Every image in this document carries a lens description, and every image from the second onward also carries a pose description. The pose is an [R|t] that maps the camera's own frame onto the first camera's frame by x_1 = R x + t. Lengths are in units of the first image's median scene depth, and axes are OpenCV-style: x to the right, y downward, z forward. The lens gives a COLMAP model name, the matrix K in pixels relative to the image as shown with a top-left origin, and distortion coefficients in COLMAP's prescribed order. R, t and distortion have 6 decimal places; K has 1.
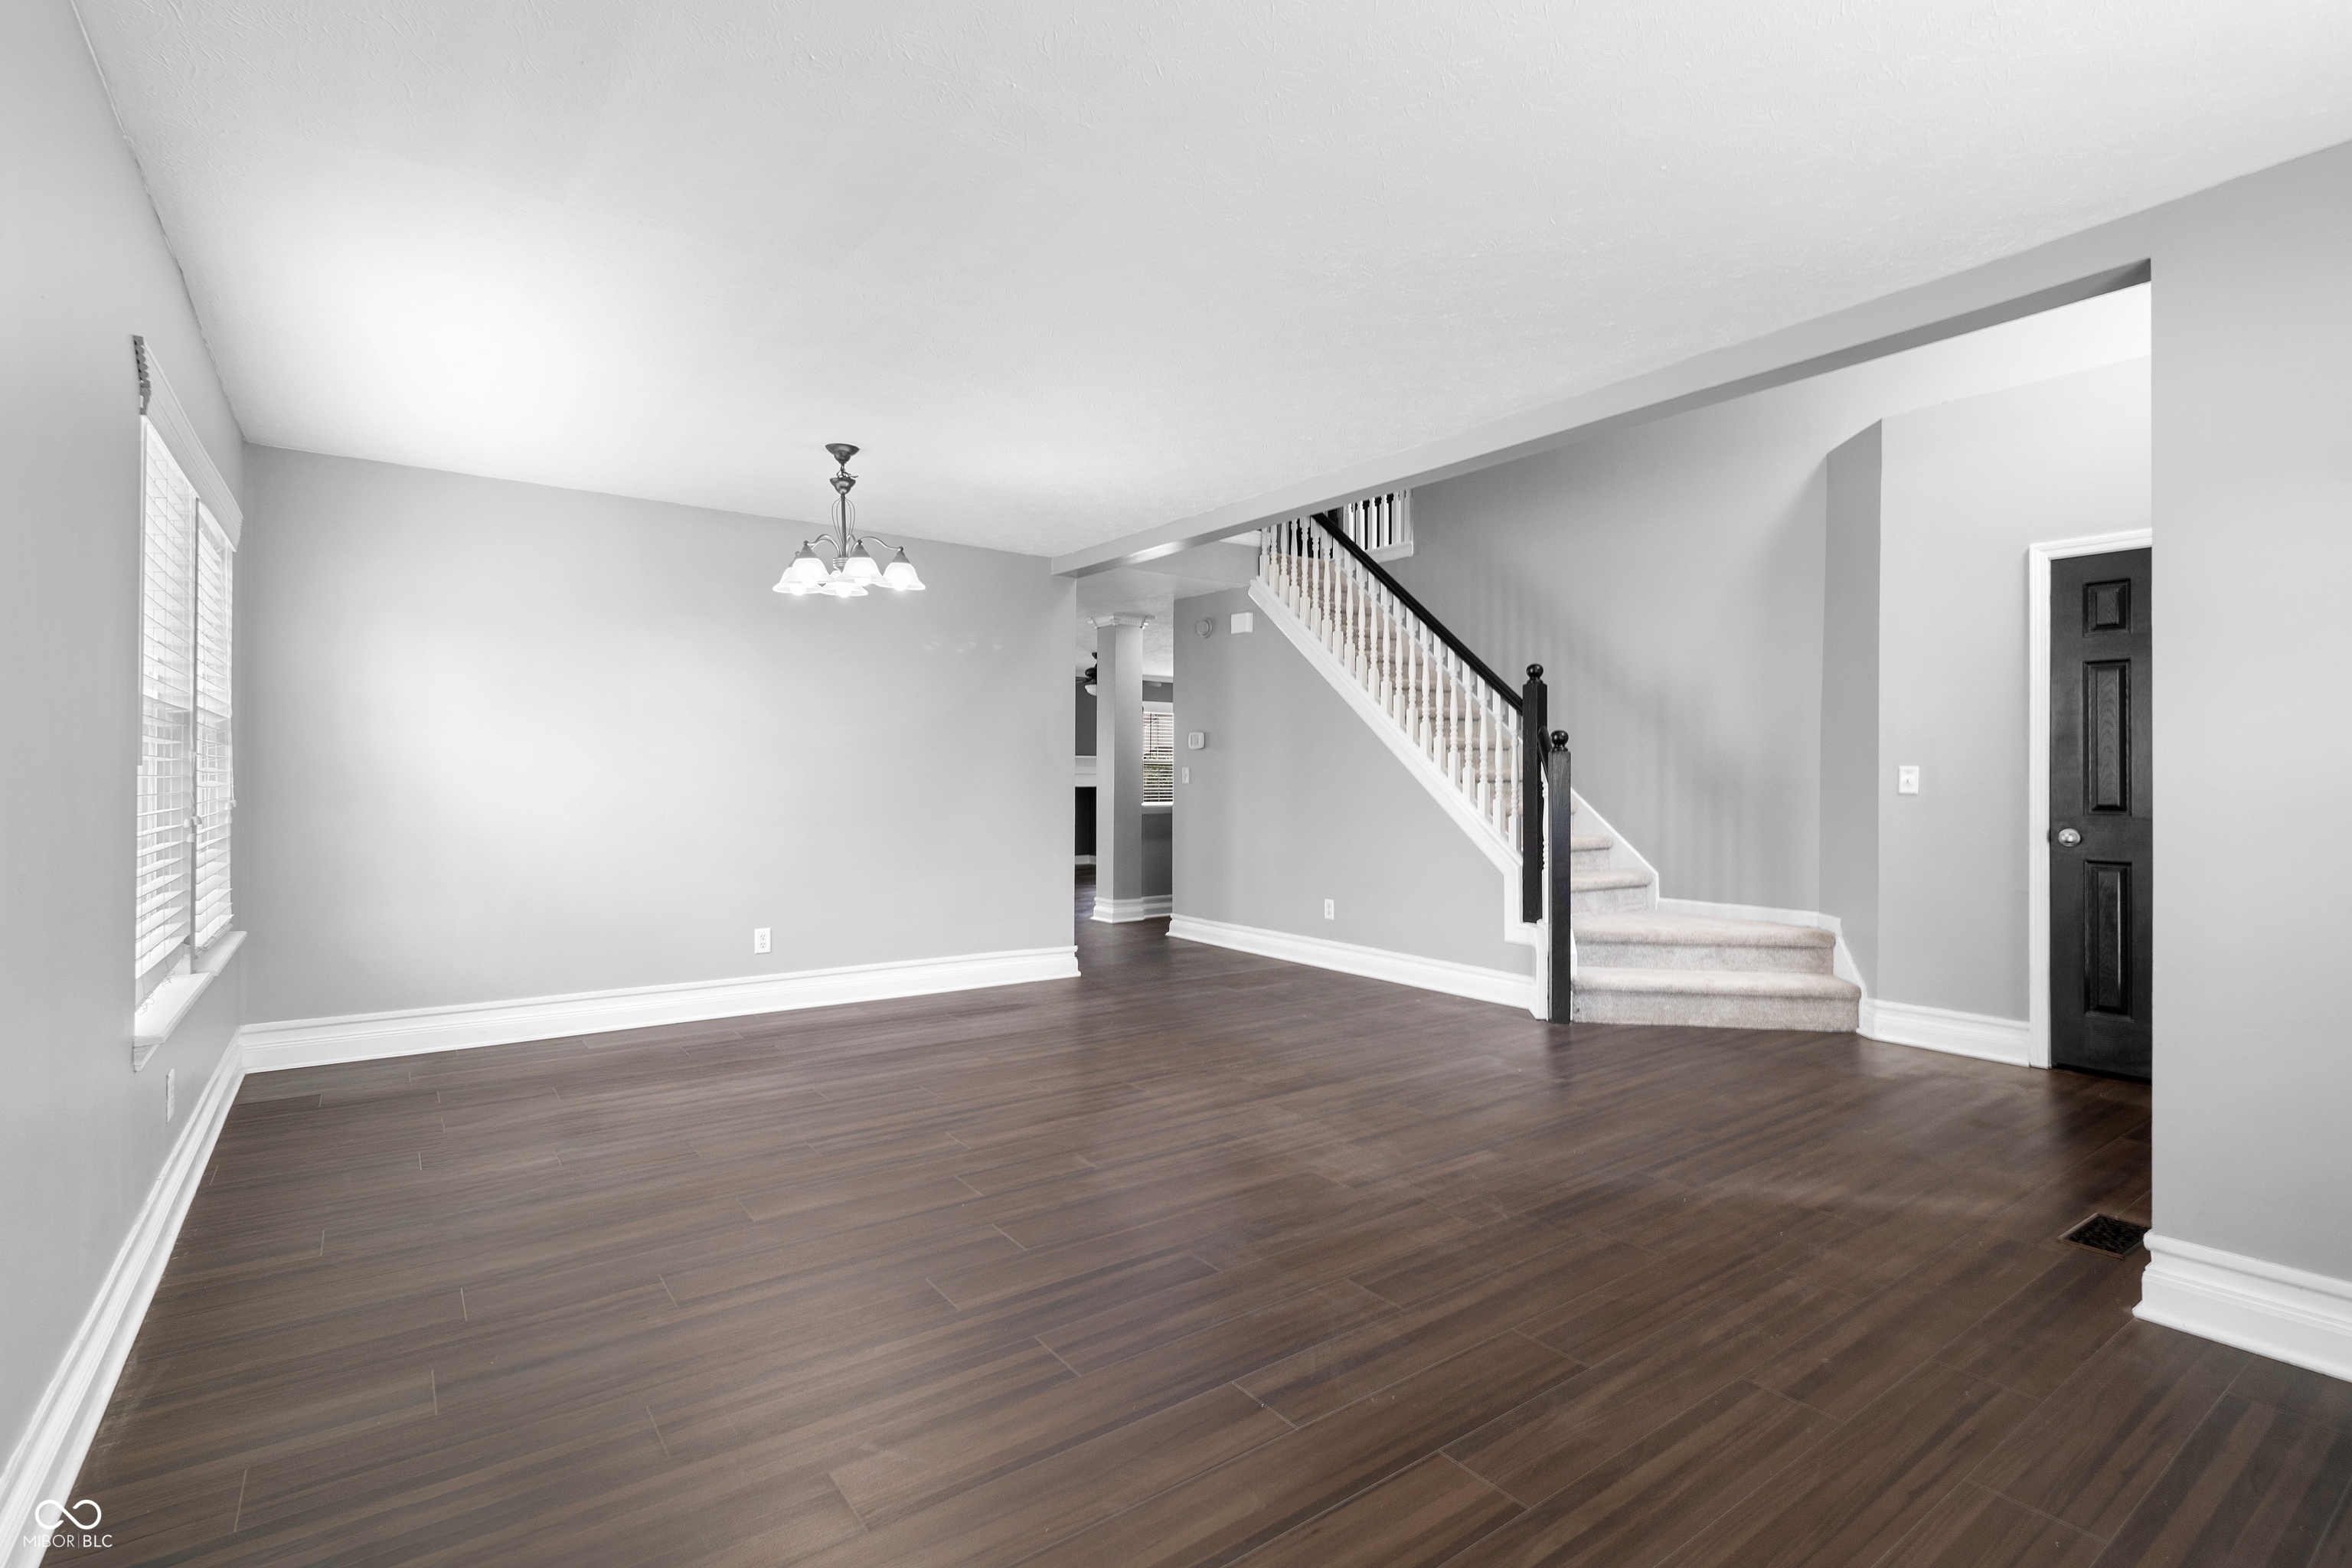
lens RADIAL K [[1088.4, 0, 1176.0], [0, 1088.4, 784.0], [0, 0, 1]] dist [0.005561, -0.000059]
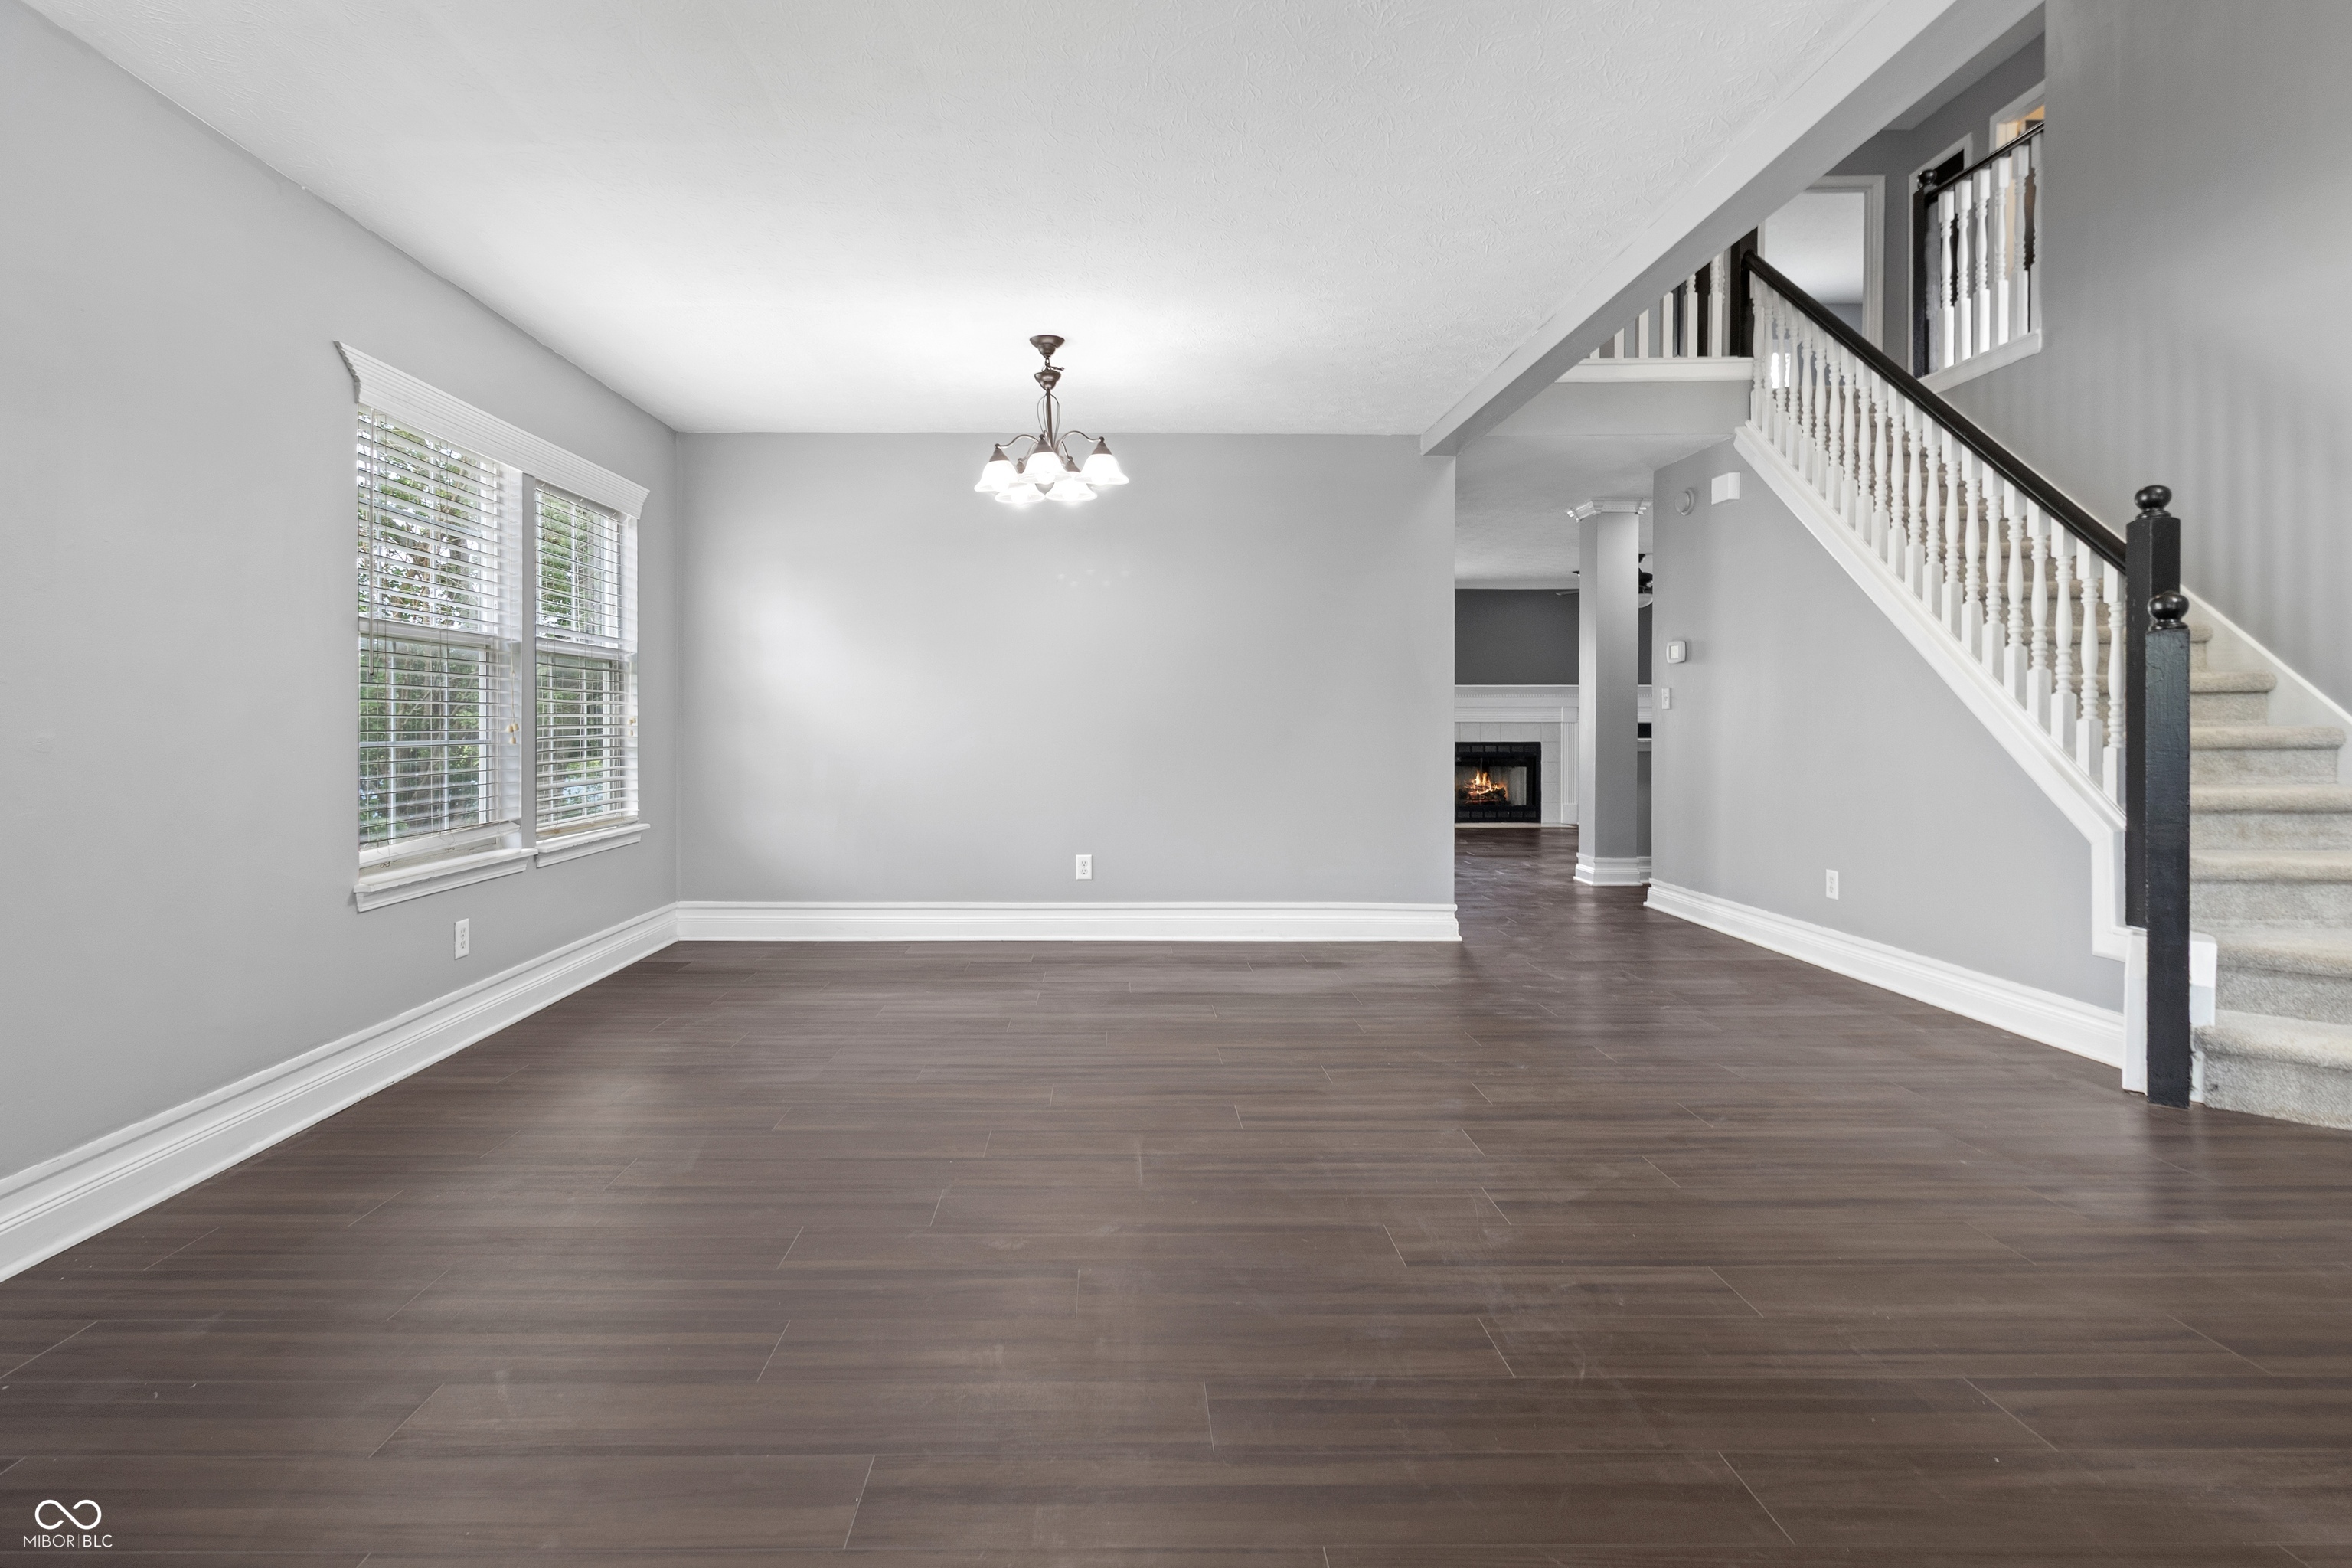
lens RADIAL K [[1145.4, 0, 1170.5], [0, 1145.4, 746.6], [0, 0, 1]] dist [0.005003, -0.000459]
pose [[0.812334, 0.004564, -0.583175, 0.279894], [0.001957, 0.999942, 0.010551, 0.023932], [0.583189, -0.009712, 0.812278, 0.203328]]
